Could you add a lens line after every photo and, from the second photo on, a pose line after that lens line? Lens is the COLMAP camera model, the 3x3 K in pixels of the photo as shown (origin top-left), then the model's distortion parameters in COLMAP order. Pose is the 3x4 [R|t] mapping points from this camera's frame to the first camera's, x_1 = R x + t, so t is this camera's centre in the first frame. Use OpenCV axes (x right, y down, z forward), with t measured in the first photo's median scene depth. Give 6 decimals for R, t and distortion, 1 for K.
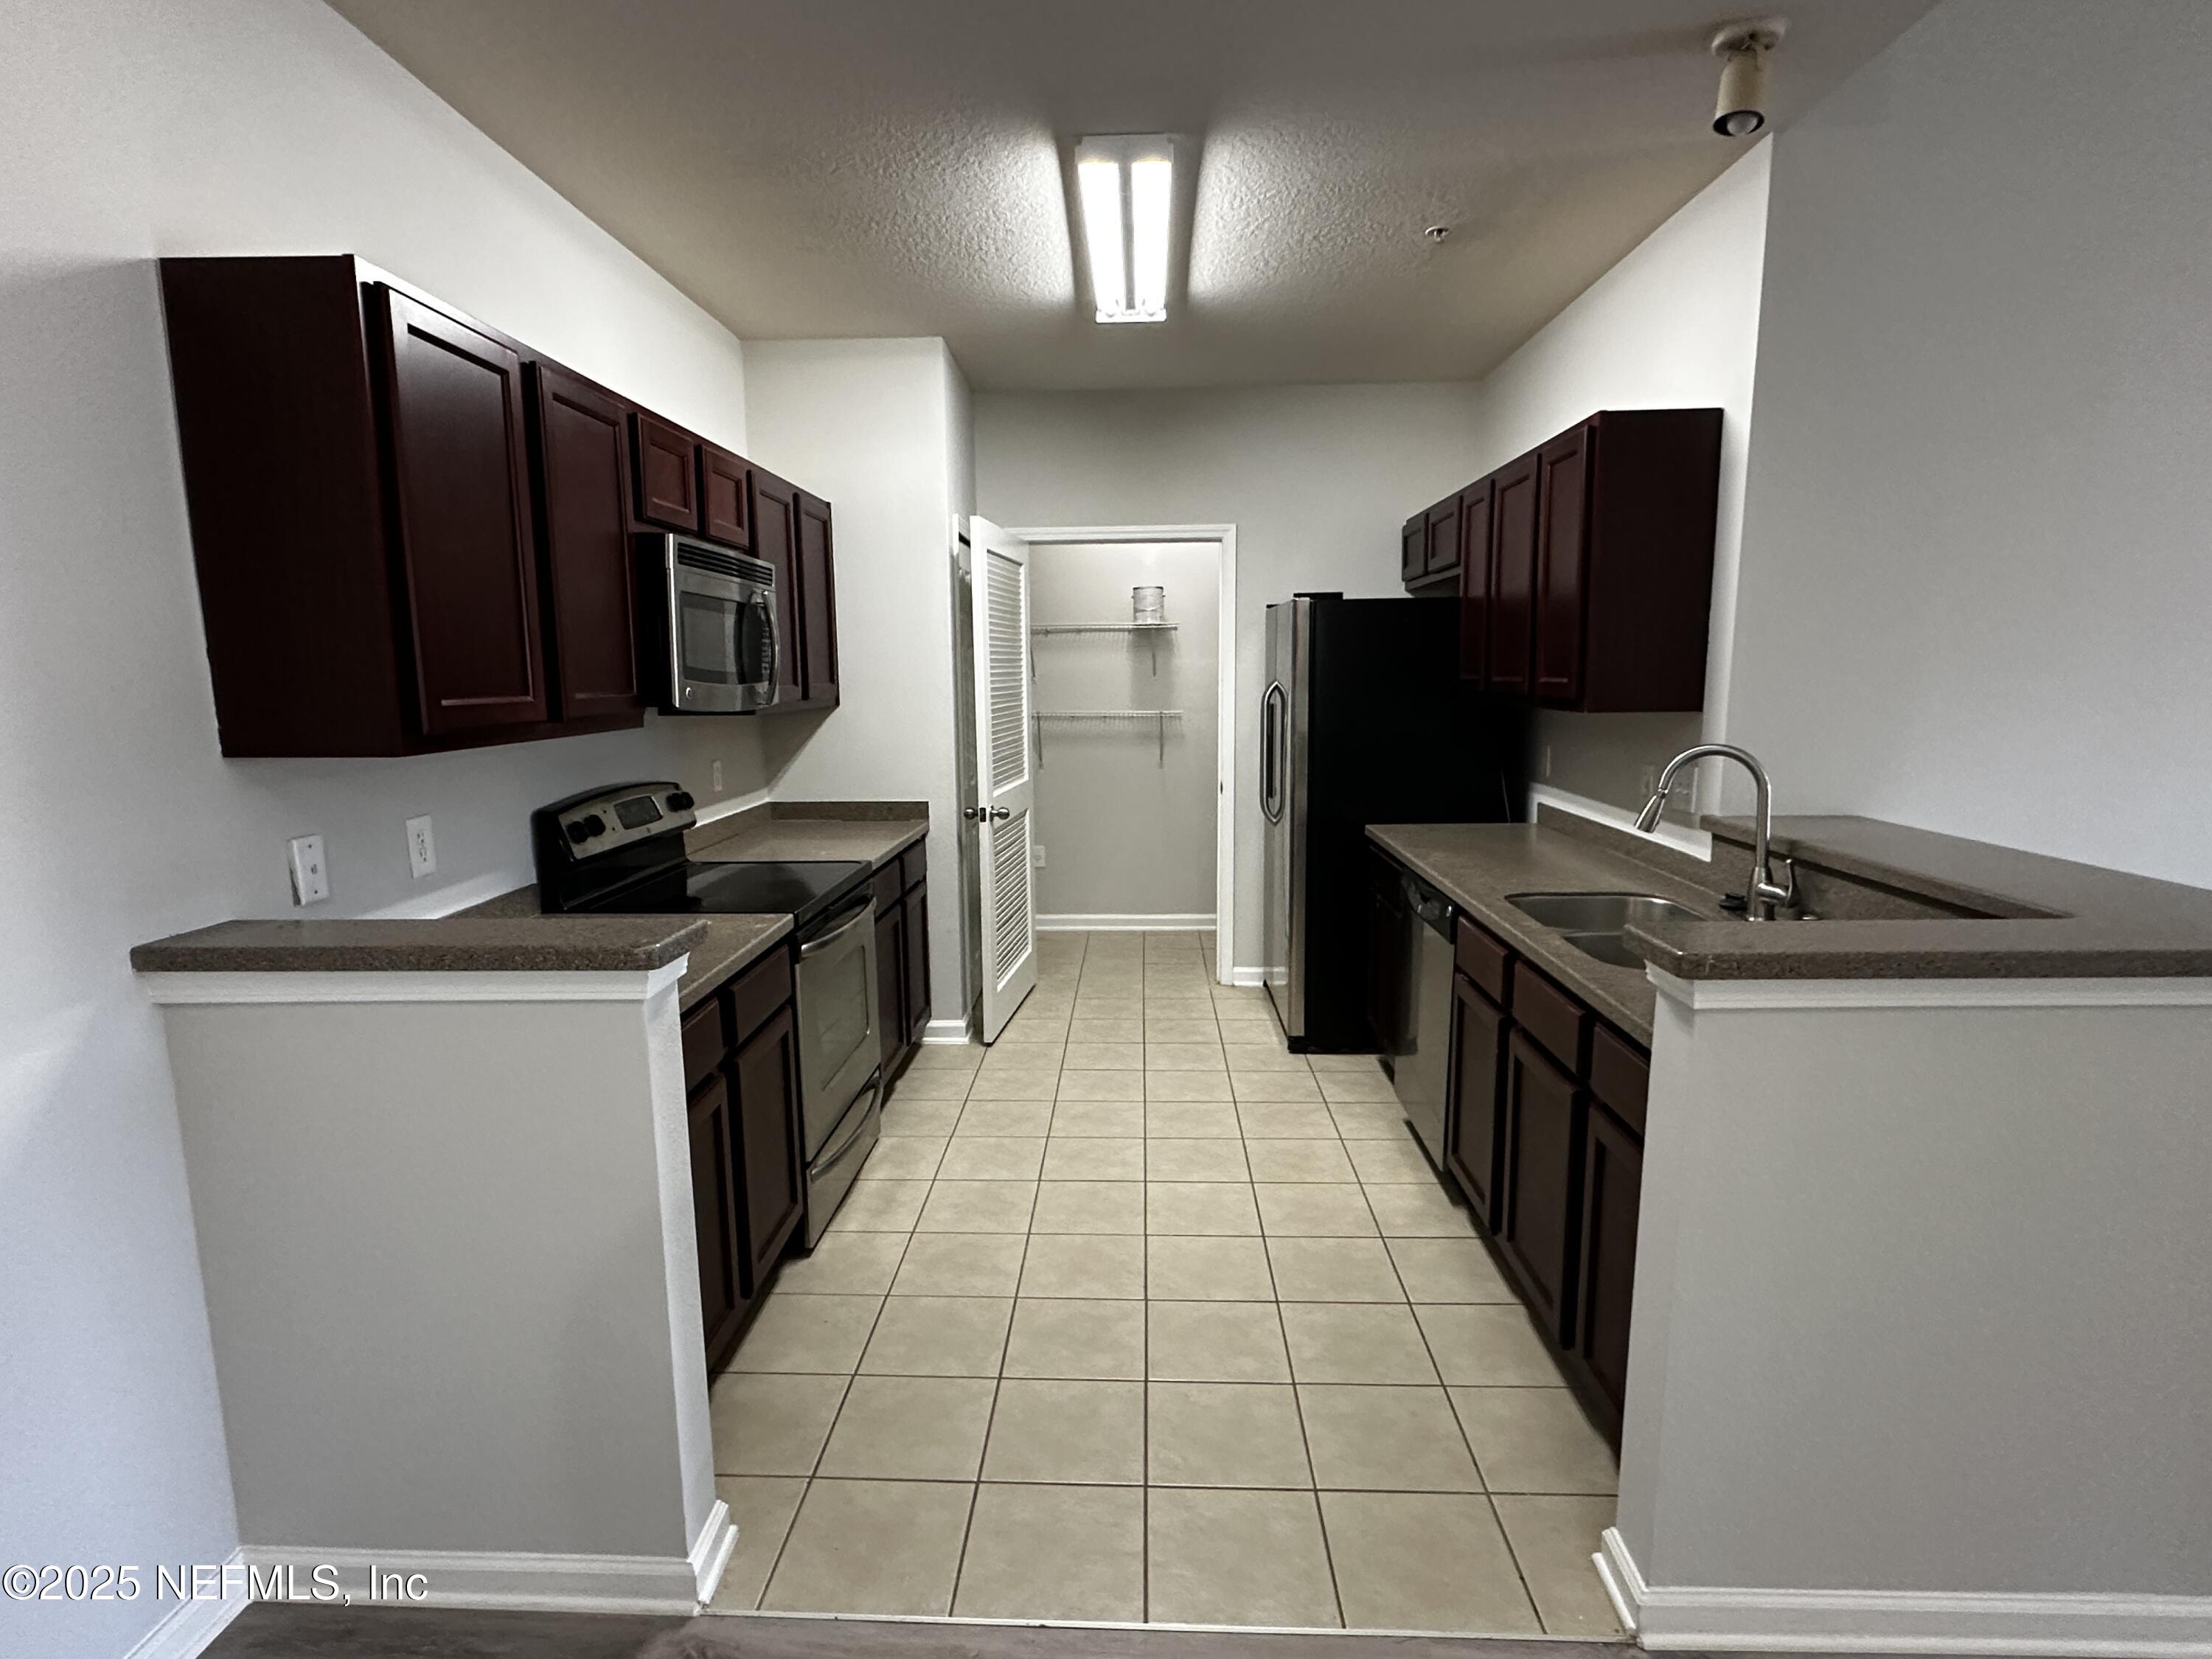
lens RADIAL K [[1187.2, 0, 1101.5], [0, 1187.2, 841.2], [0, 0, 1]] dist [-0.003540, 0.000029]
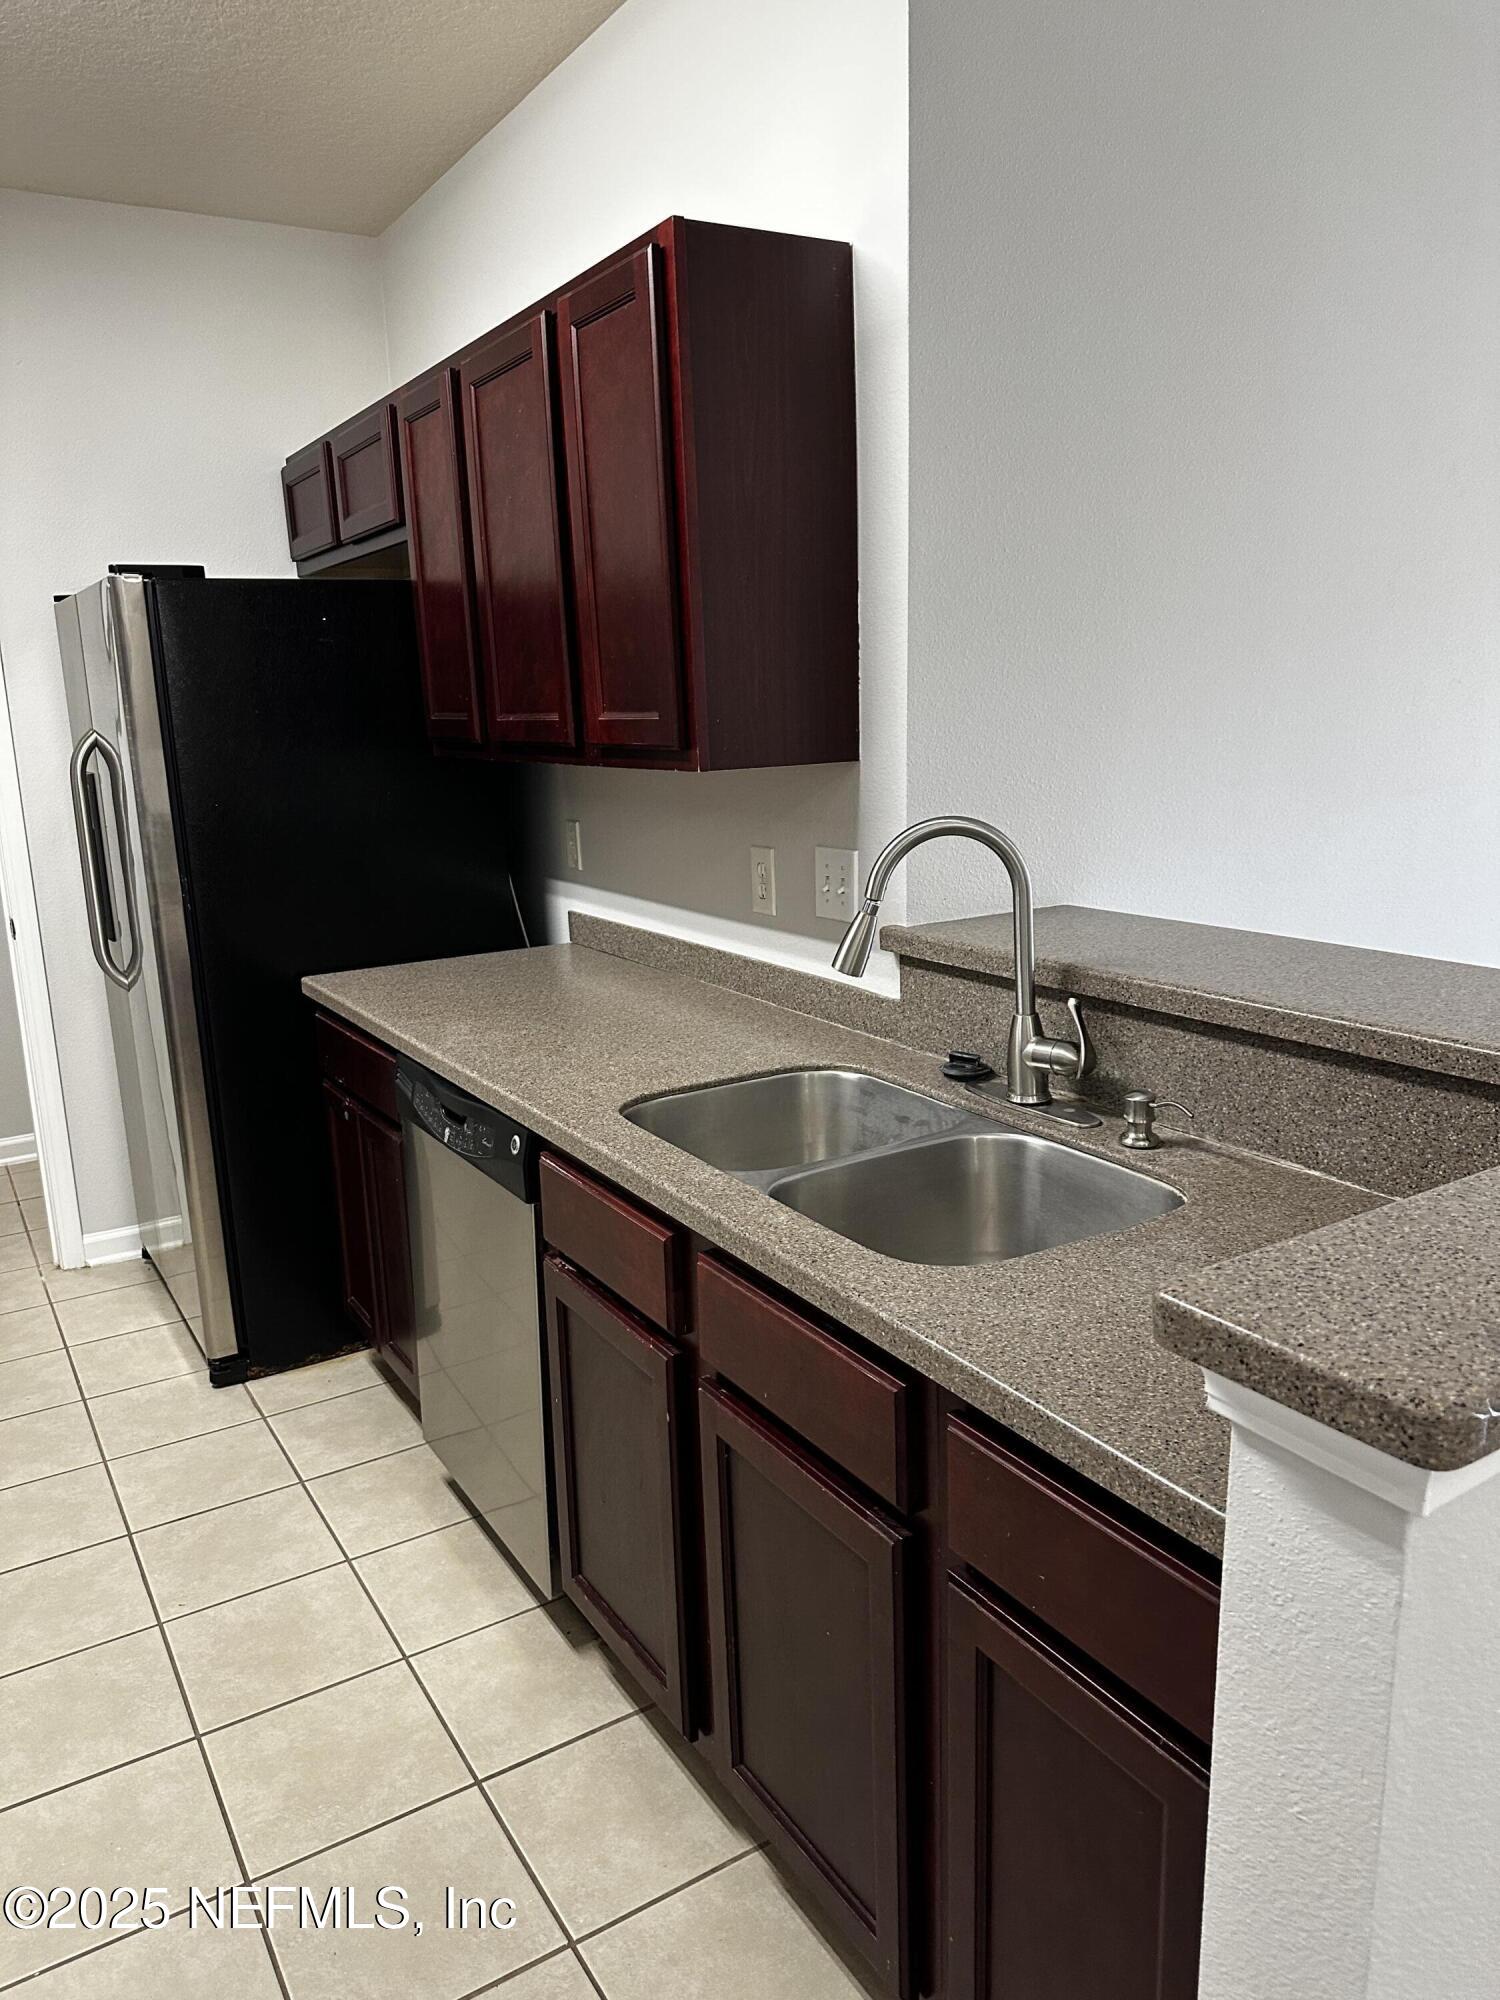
lens RADIAL K [[1422.3, 0, 745.4], [0, 1422.3, 1010.3], [0, 0, 1]] dist [0.082995, -0.109999]
pose [[0.837392, -0.134878, 0.529701, 0.066745], [0.103454, 0.990671, 0.088707, -0.082896], [-0.536724, -0.019482, 0.843533, 0.635358]]
